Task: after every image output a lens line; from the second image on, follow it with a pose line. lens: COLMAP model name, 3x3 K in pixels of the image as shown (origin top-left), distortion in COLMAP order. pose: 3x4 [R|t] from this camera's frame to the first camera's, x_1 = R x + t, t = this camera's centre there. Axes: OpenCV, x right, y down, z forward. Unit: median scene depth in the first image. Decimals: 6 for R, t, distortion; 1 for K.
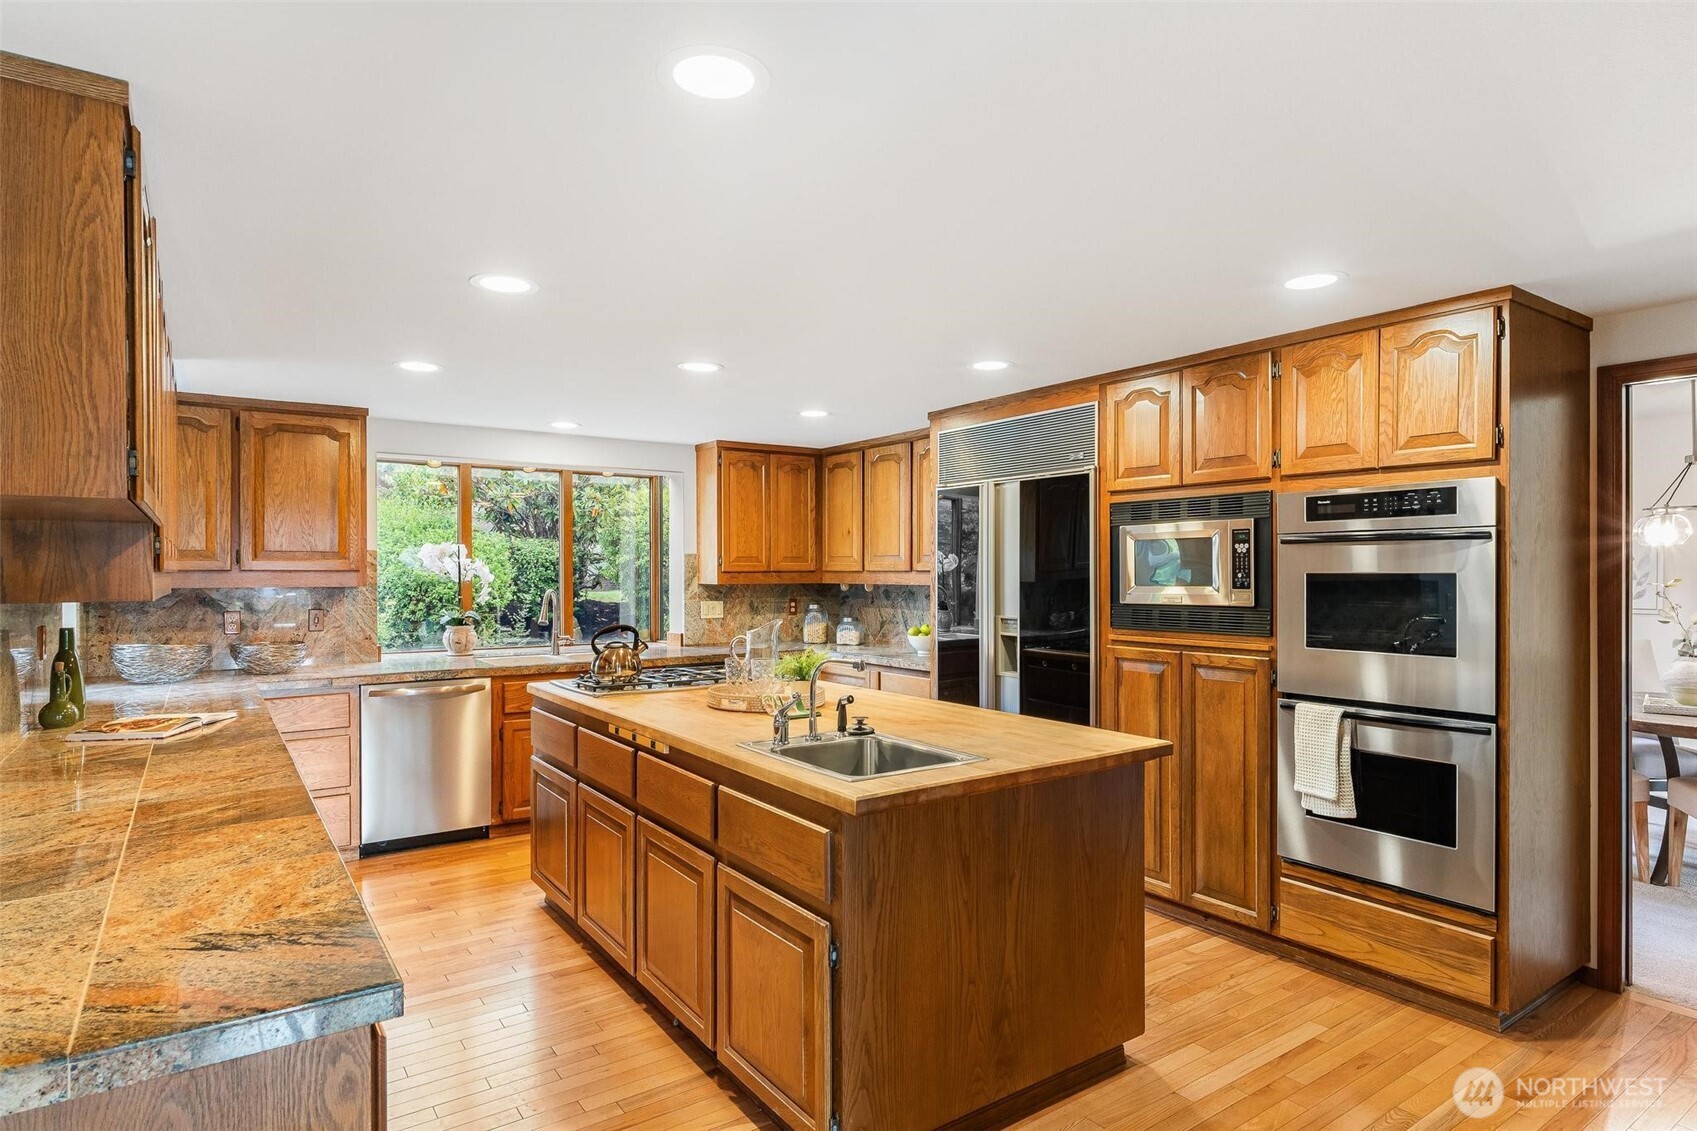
lens RADIAL K [[922.4, 0, 863.1], [0, 922.4, 573.9], [0, 0, 1]] dist [-0.002224, 0.000300]
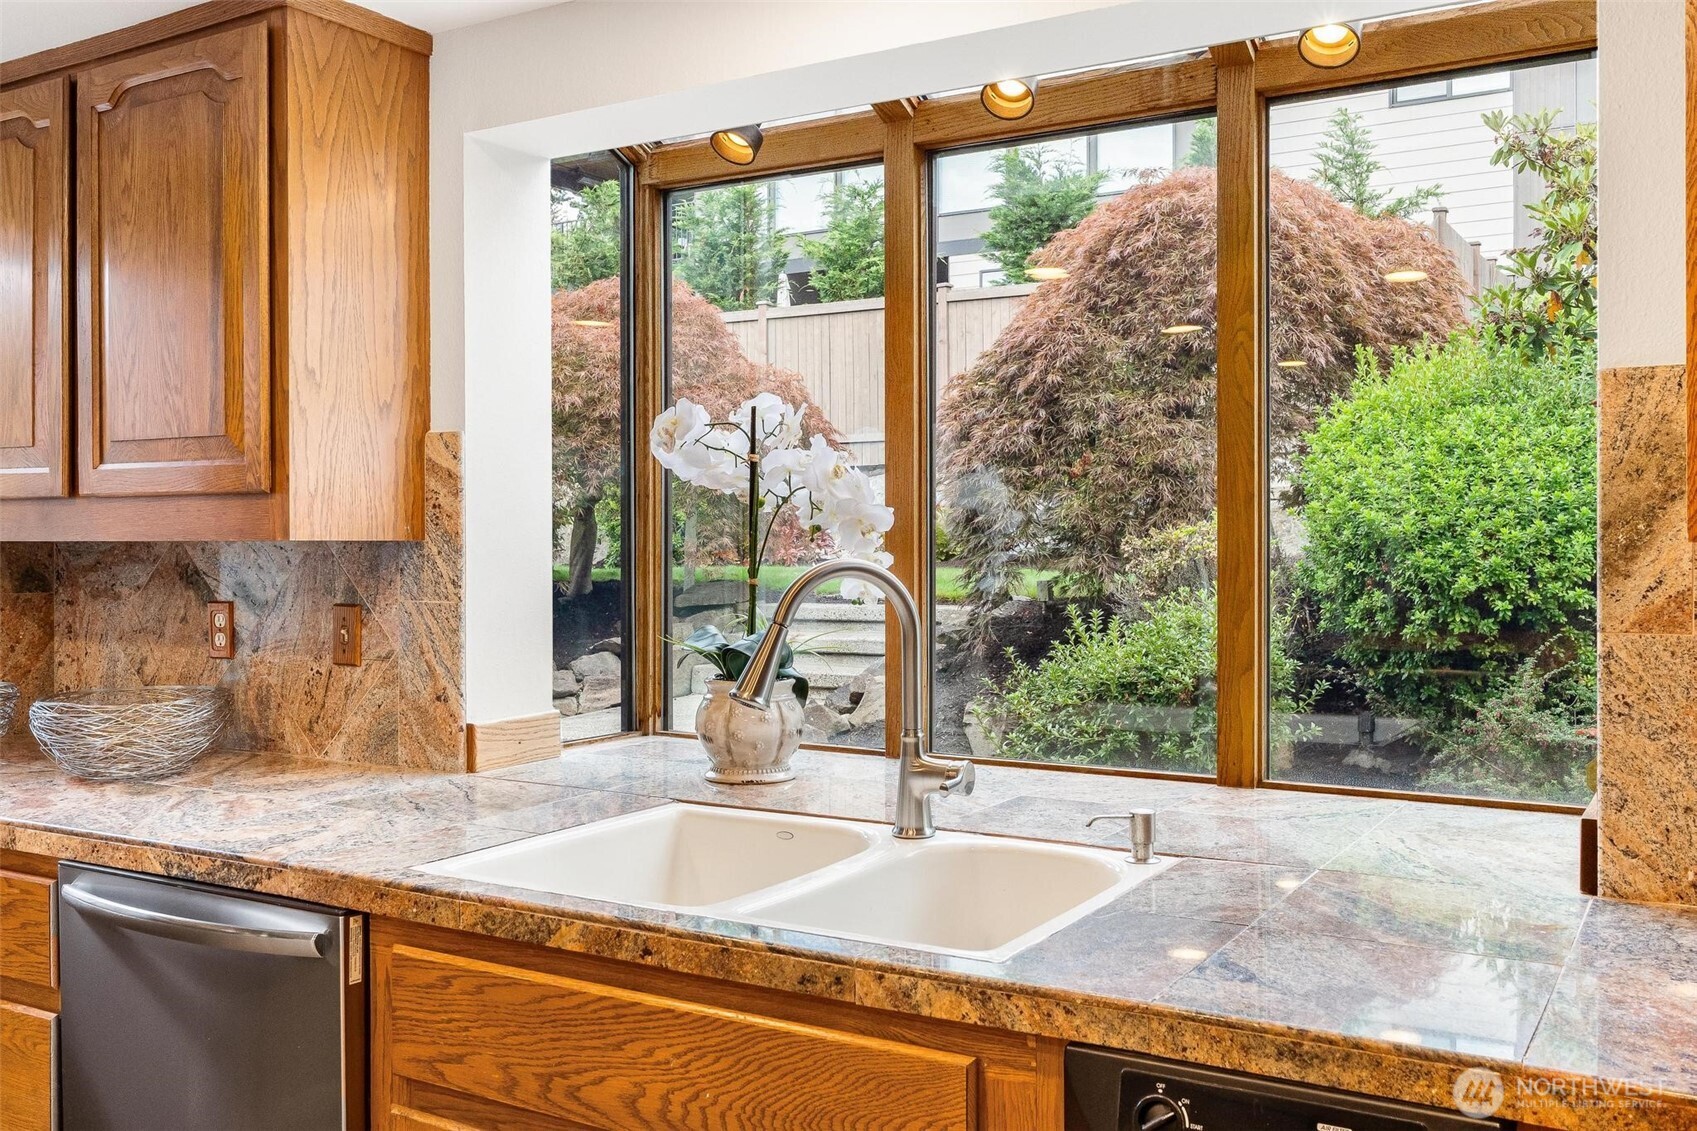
lens RADIAL K [[1467.9, 0, 852.3], [0, 1467.9, 553.4], [0, 0, 1]] dist [-0.004465, 0.000493]
pose [[0.405707, 0.010182, -0.913946, 0.000619], [0.001091, 0.999932, 0.011624, 0.012440], [0.914002, -0.005713, 0.405668, 0.932569]]
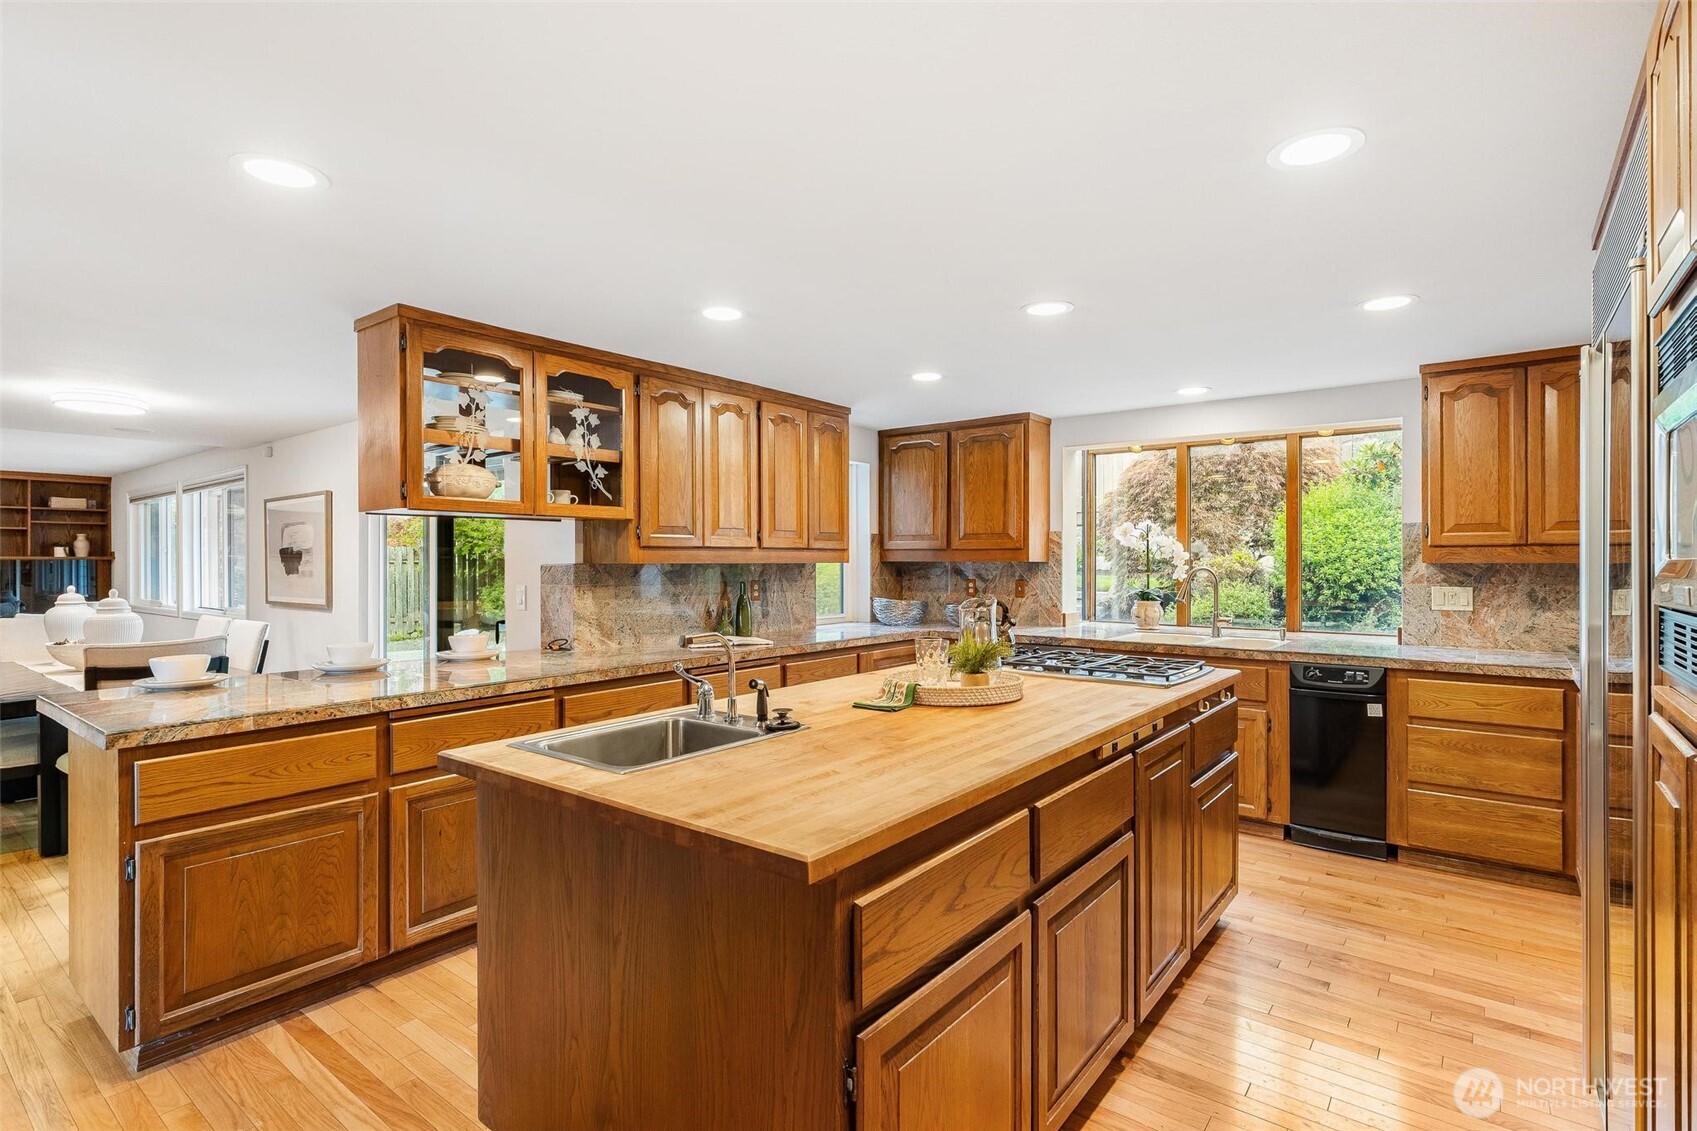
lens RADIAL K [[816.2, 0, 857.7], [0, 816.2, 562.0], [0, 0, 1]] dist [0.002136, 0.000748]
pose [[0.299281, 0.004002, -0.954157, 0.385861], [-0.002204, 0.999991, 0.003503, 0.010811], [0.954163, 0.001054, 0.299287, 0.453174]]
